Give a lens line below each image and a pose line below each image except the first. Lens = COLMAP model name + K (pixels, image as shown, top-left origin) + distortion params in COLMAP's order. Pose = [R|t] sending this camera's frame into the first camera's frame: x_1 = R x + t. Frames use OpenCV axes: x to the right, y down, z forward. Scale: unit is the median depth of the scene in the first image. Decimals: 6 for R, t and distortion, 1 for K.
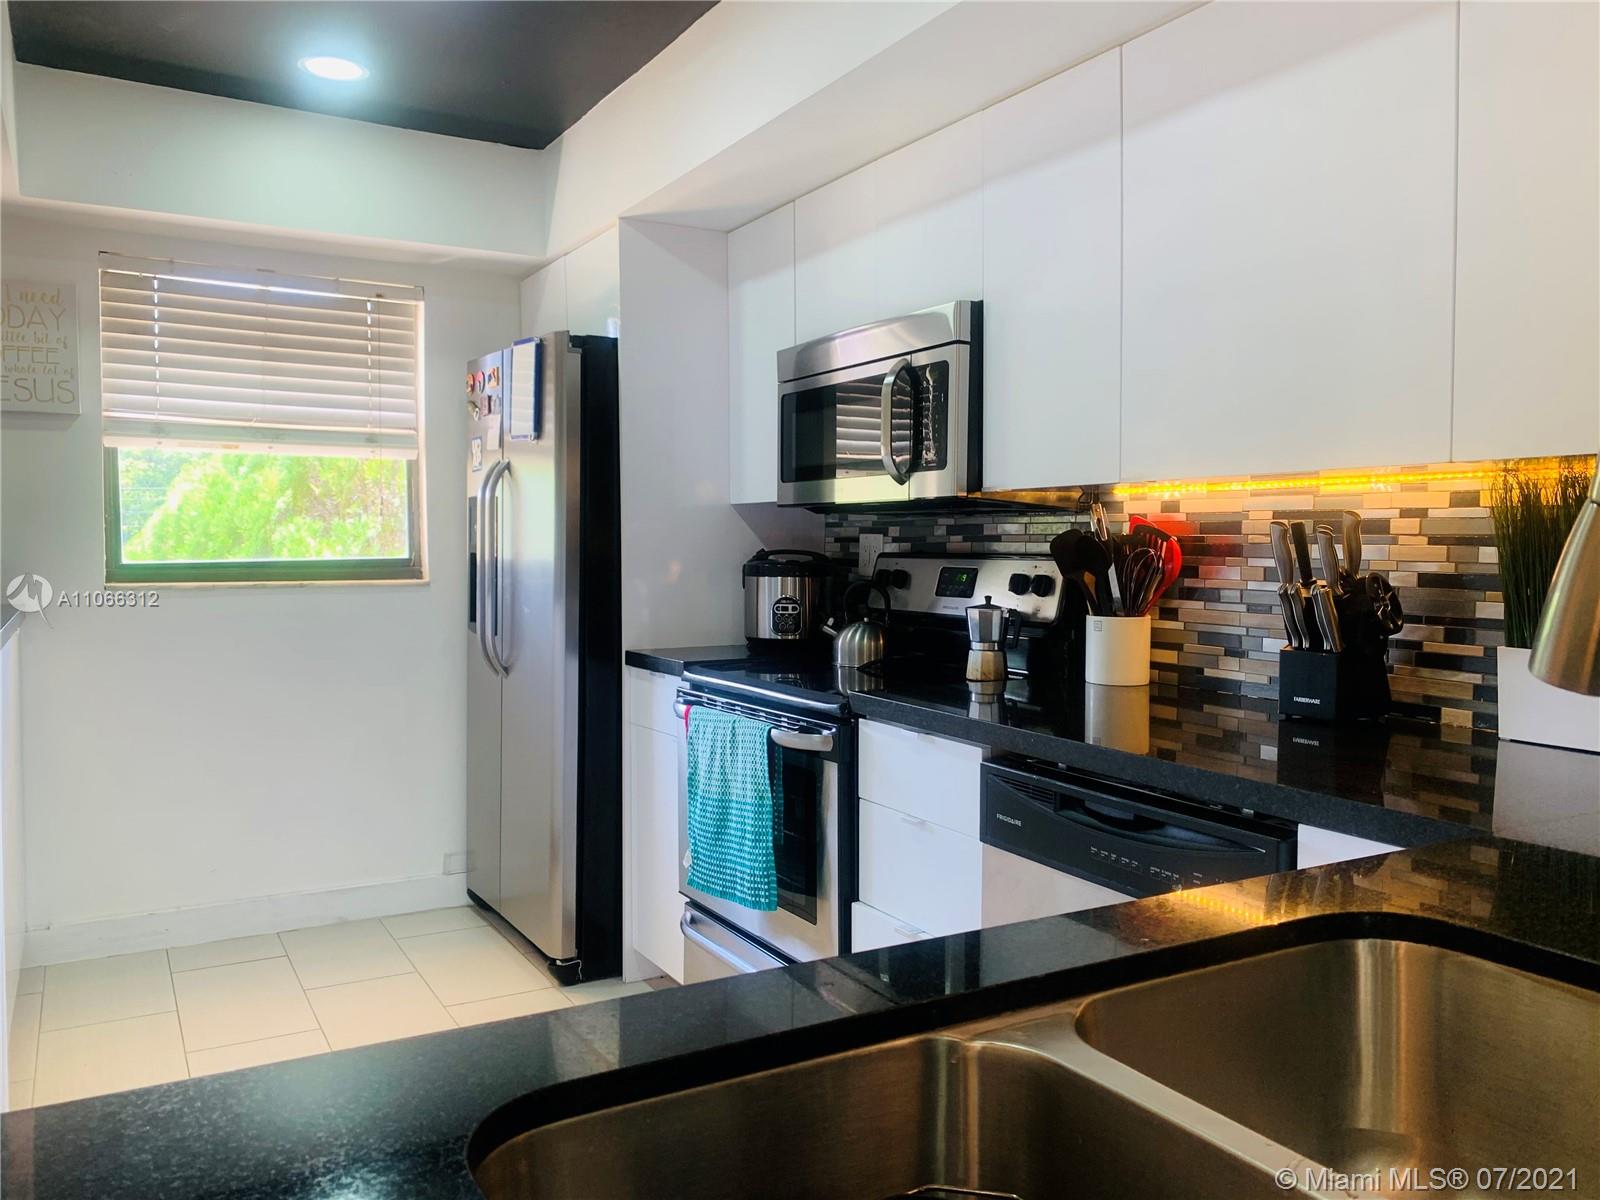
lens RADIAL K [[1225.0, 0, 795.2], [0, 1225.0, 592.1], [0, 0, 1]] dist [0.047658, -0.025066]
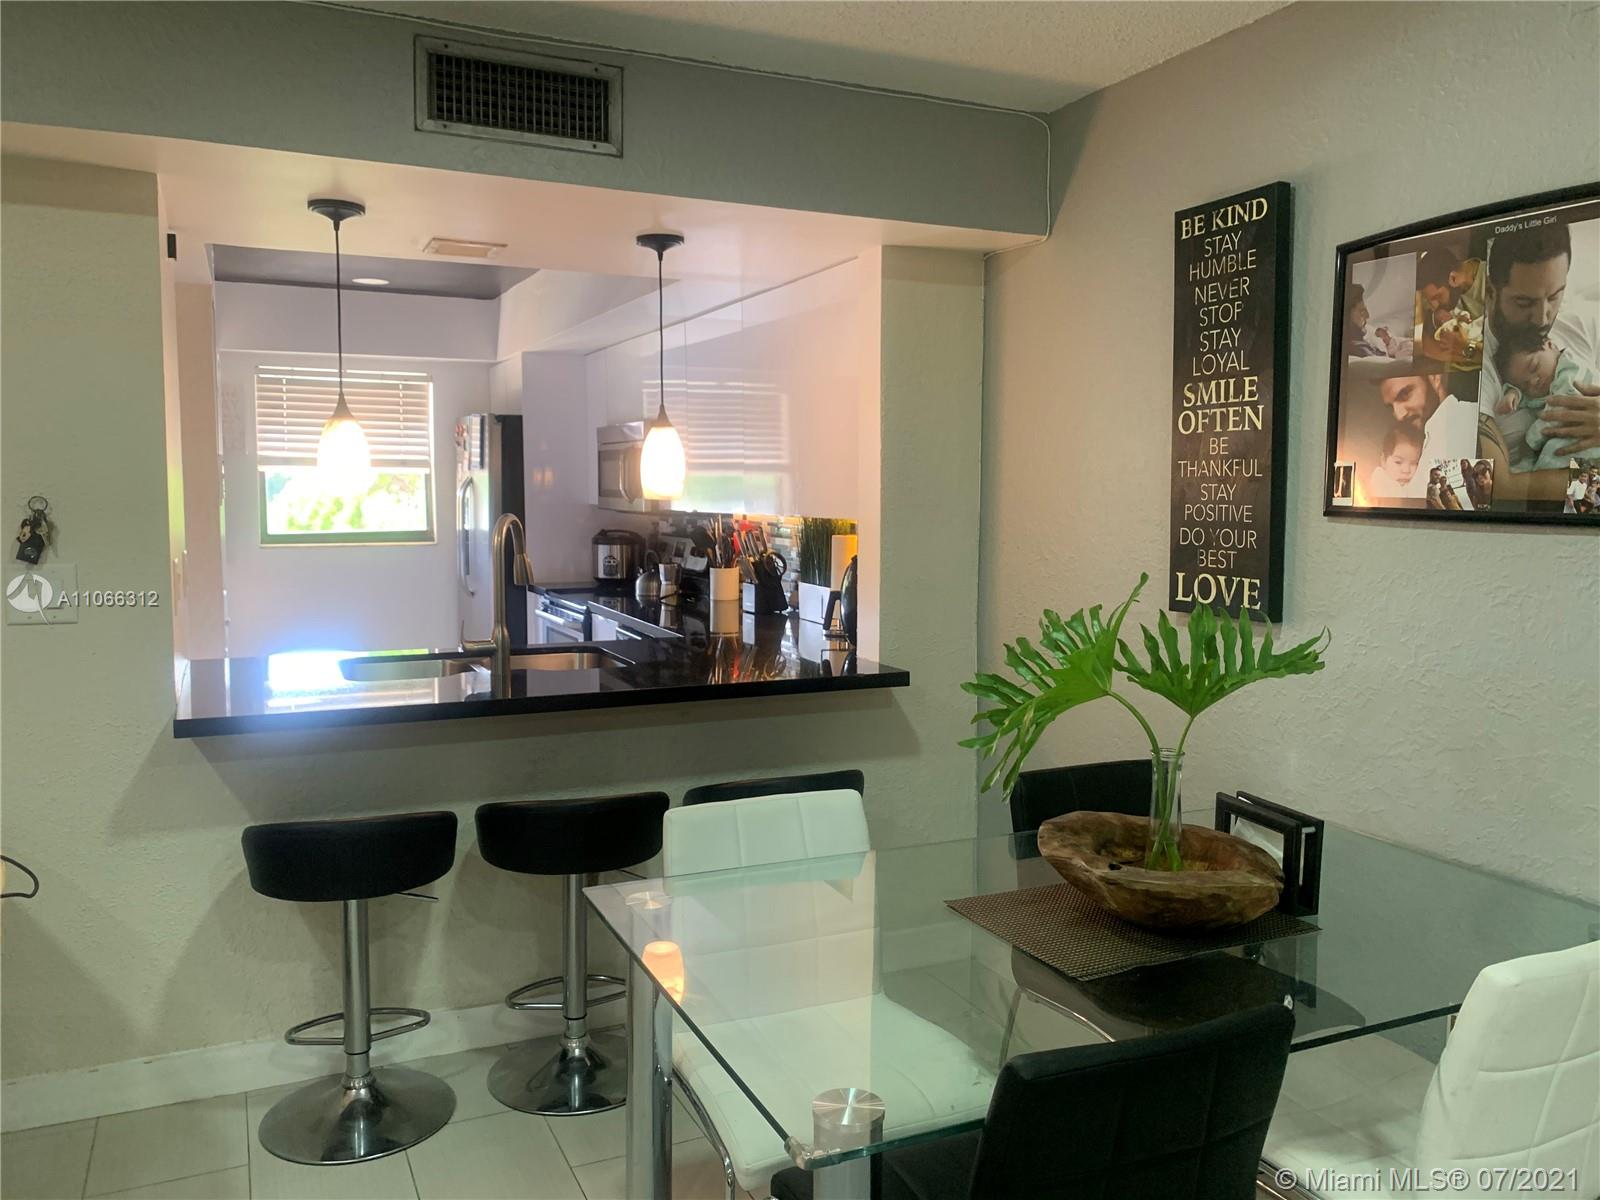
lens RADIAL K [[1225.0, 0, 804.6], [0, 1225.0, 602.6], [0, 0, 1]] dist [0.047658, -0.025066]
pose [[0.995177, 0.013474, -0.097167, 0.441089], [-0.008608, 0.998696, 0.050330, -0.019975], [0.097719, -0.049251, 0.993995, -0.772903]]
